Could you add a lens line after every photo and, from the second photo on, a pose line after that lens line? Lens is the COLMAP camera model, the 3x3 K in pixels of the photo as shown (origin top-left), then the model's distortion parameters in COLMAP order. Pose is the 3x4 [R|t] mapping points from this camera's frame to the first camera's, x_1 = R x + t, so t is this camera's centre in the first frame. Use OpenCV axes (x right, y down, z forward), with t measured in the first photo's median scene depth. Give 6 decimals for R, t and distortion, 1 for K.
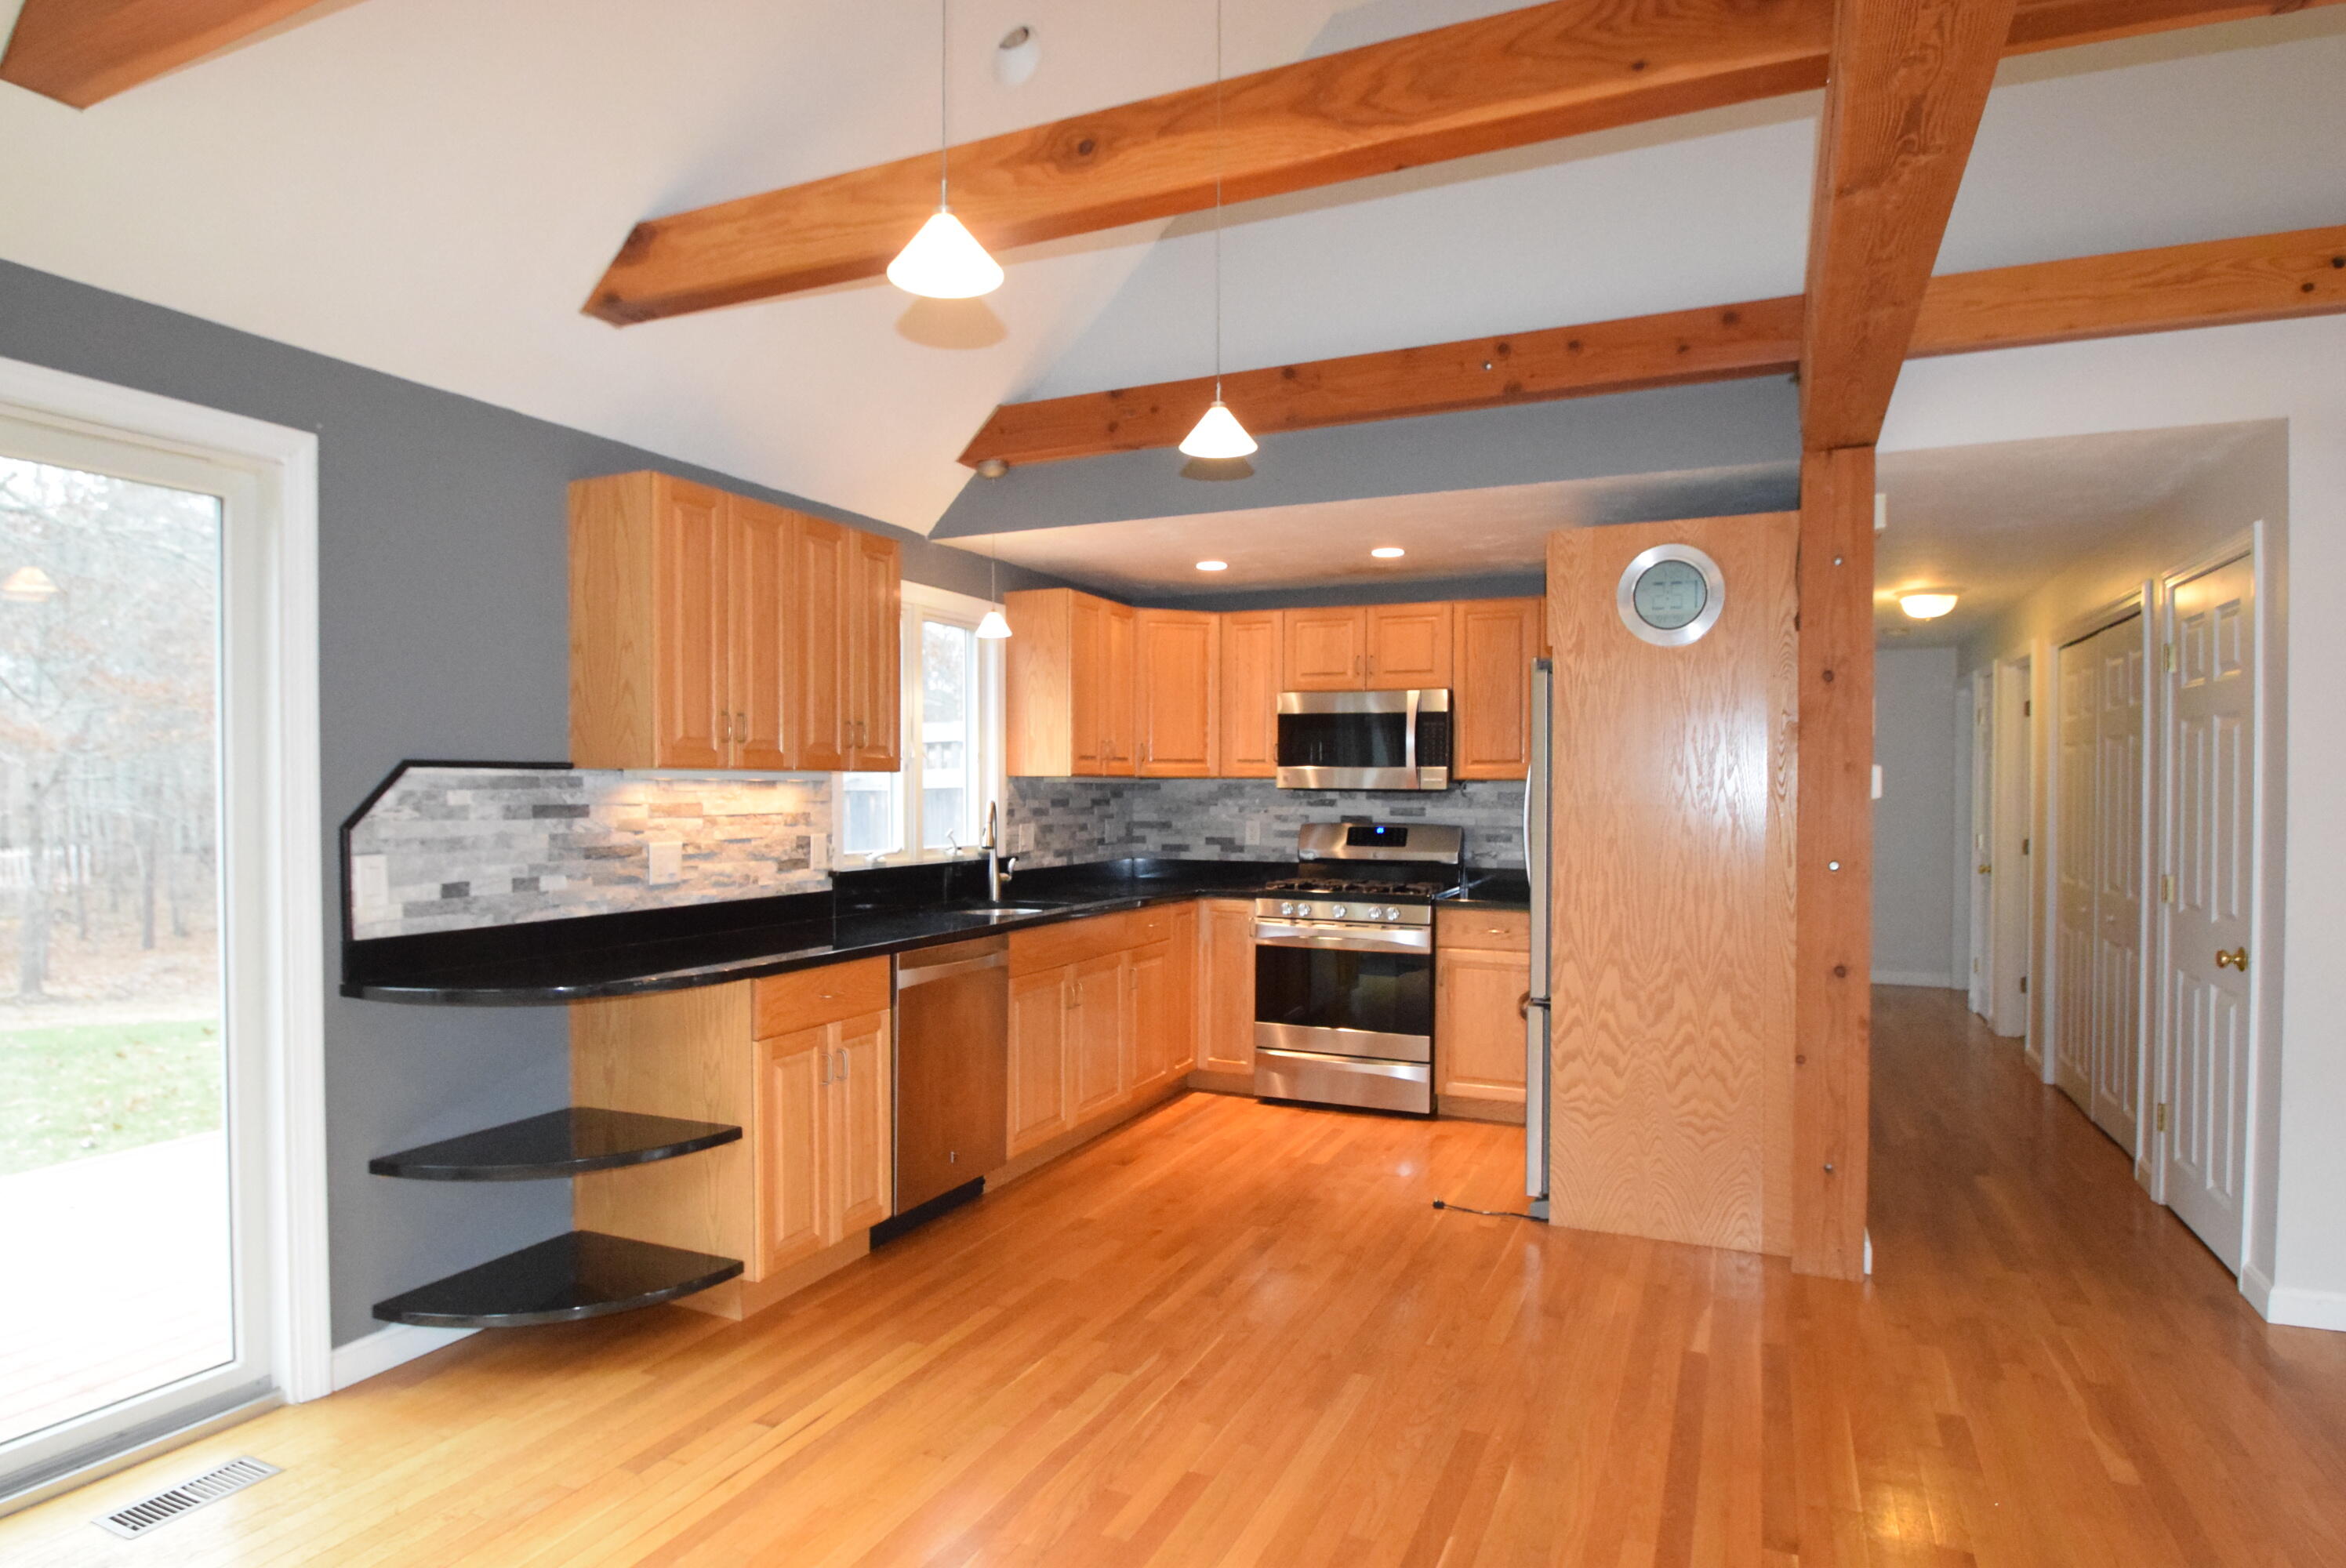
lens RADIAL K [[1307.4, 0, 1173.0], [0, 1307.4, 784.0], [0, 0, 1]] dist [-0.001121, 0.000116]
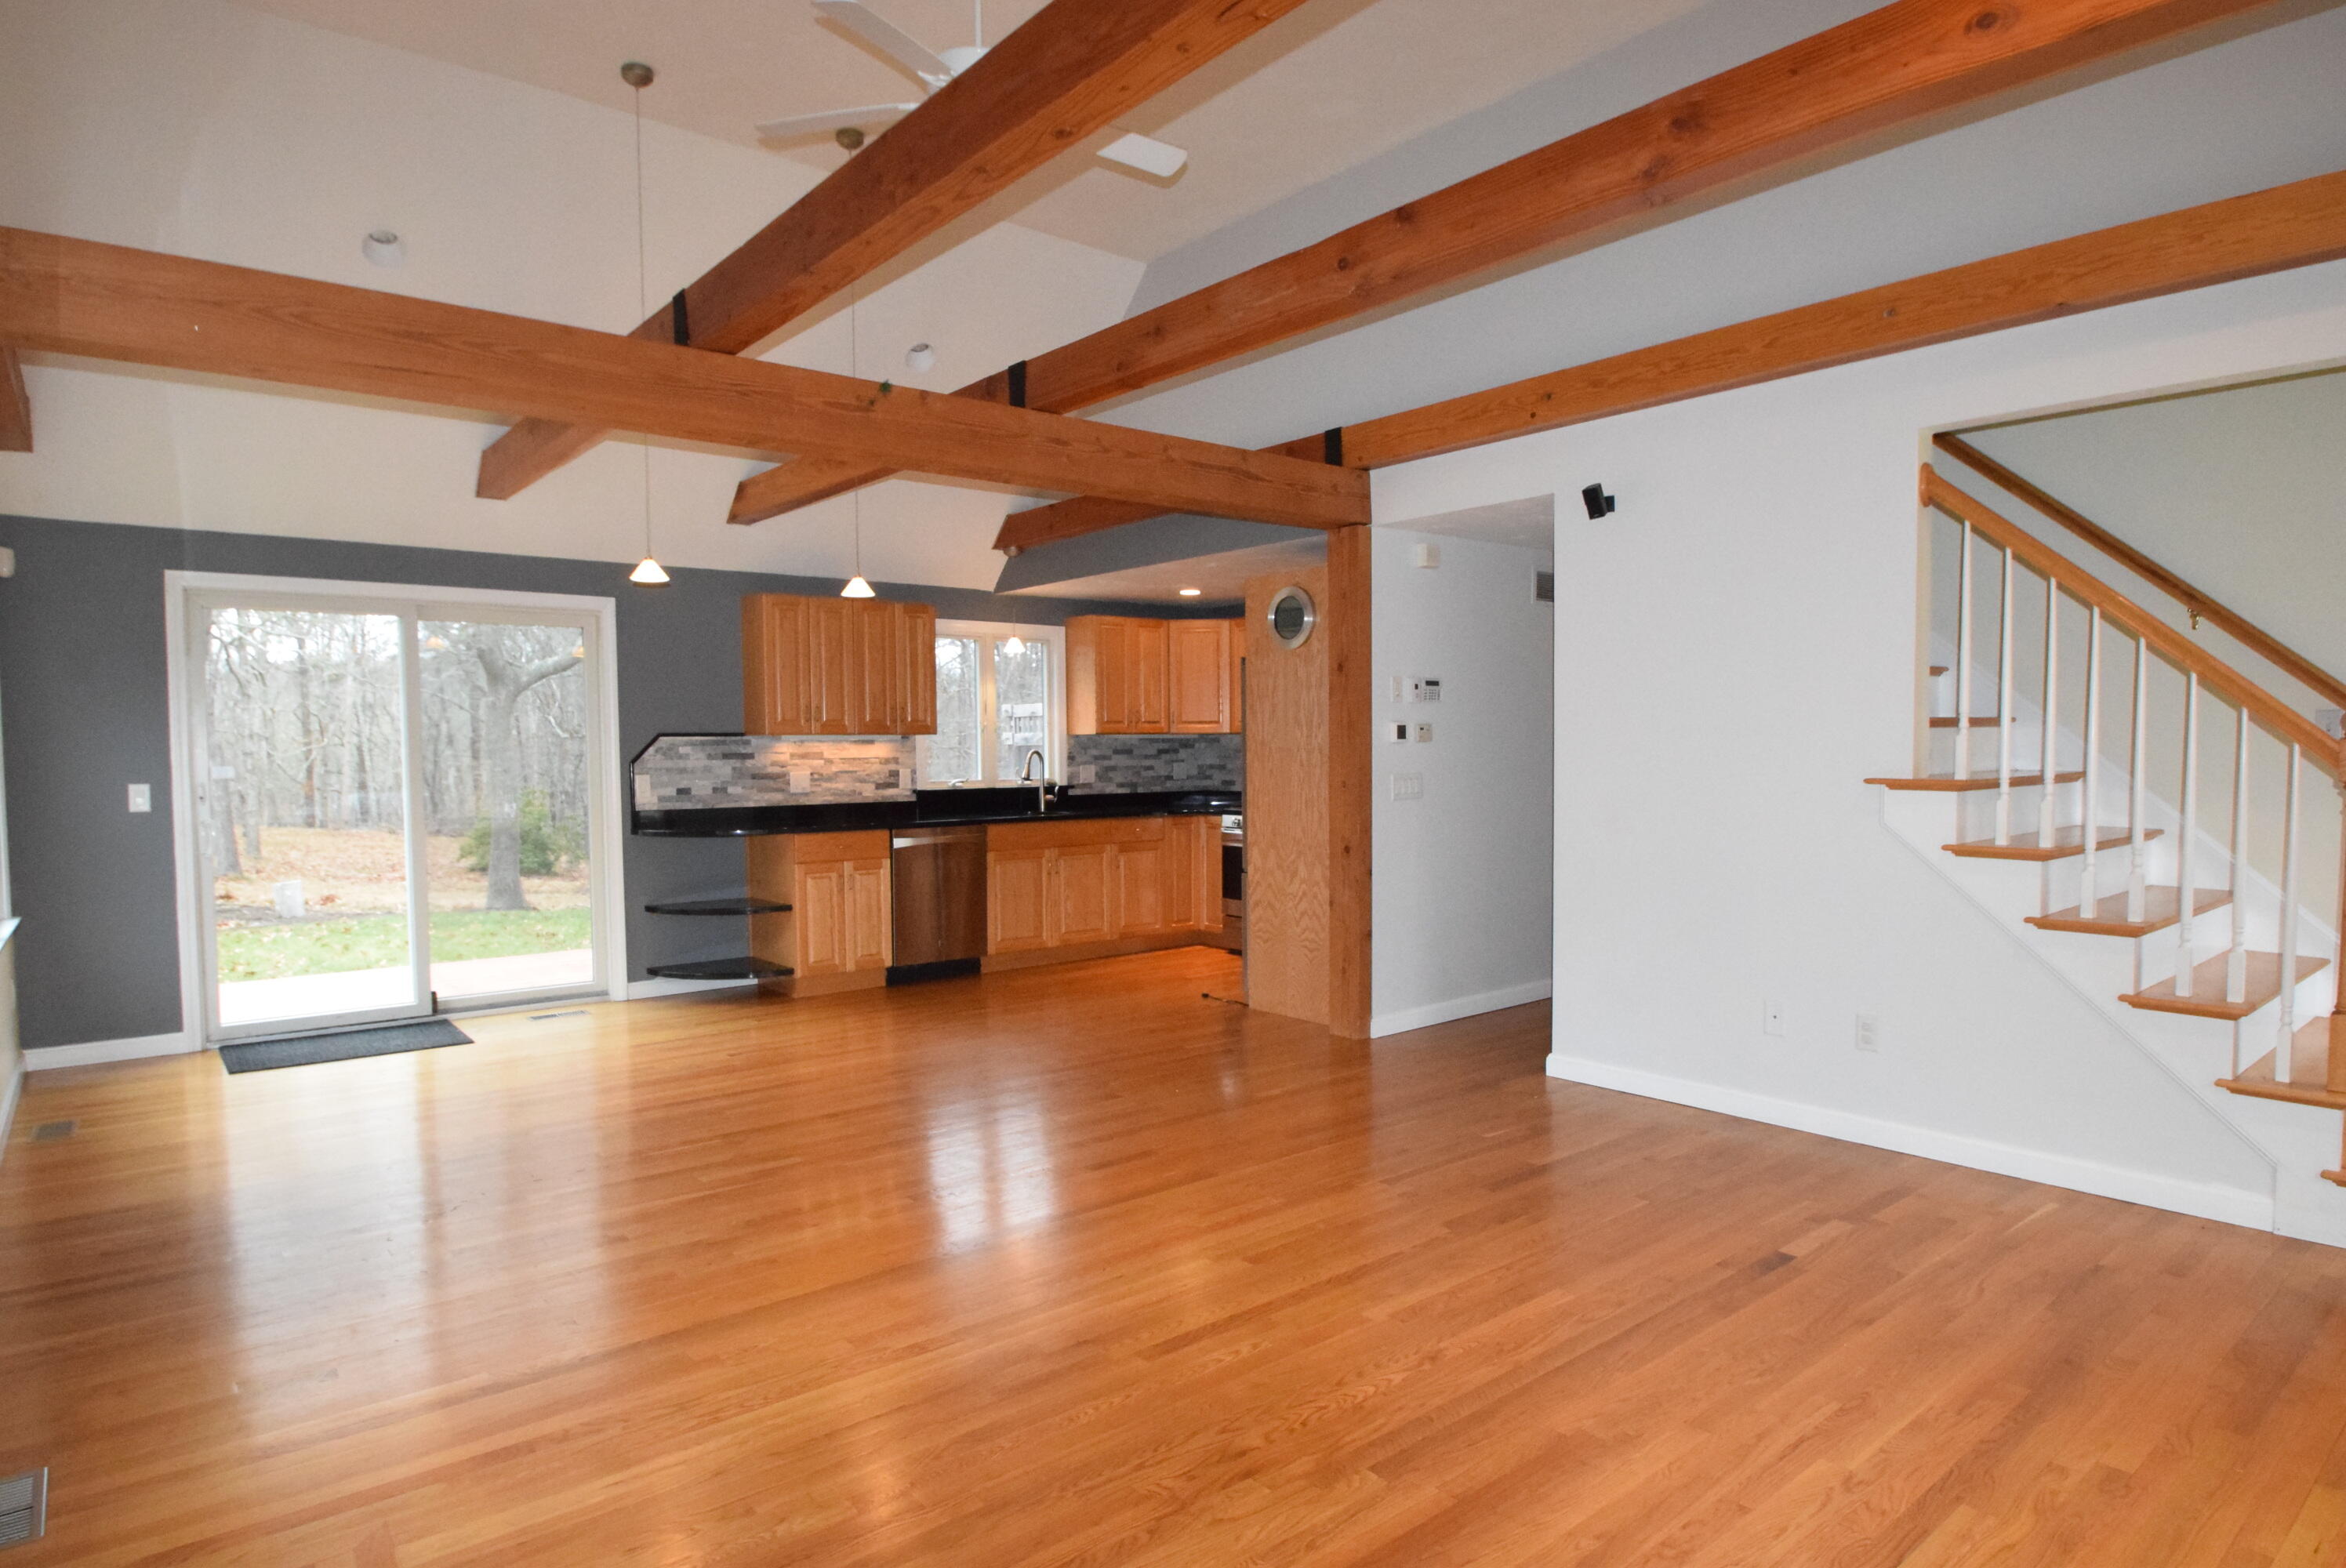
lens RADIAL K [[1307.4, 0, 1173.0], [0, 1307.4, 784.0], [0, 0, 1]] dist [-0.001121, 0.000116]
pose [[0.896001, 0.002391, -0.444045, 0.973547], [0.012859, 0.999426, 0.031328, 0.007688], [0.443866, -0.033780, 0.895456, -0.514290]]
